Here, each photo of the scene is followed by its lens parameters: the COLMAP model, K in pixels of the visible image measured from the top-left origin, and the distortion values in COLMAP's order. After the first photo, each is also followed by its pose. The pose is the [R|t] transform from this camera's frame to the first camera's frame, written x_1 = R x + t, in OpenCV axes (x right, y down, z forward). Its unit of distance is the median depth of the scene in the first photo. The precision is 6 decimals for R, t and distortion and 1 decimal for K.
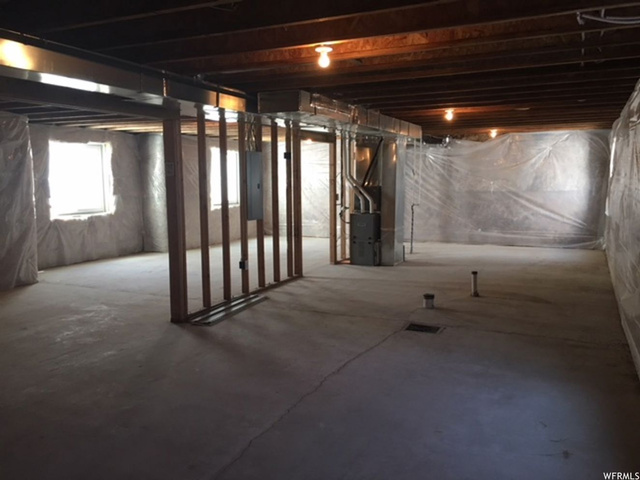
lens RADIAL K [[546.5, 0, 321.9], [0, 546.5, 241.5], [0, 0, 1]] dist [0.082884, -0.117418]
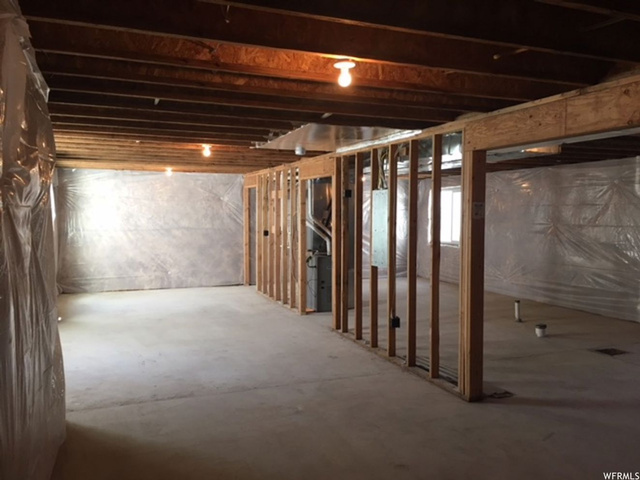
lens RADIAL K [[546.5, 0, 321.9], [0, 546.5, 241.5], [0, 0, 1]] dist [0.082884, -0.117418]
pose [[0.668608, -0.023989, 0.743228, -0.674100], [0.081244, 0.995853, -0.040943, -0.039167], [-0.739164, 0.087757, 0.667784, 0.467449]]
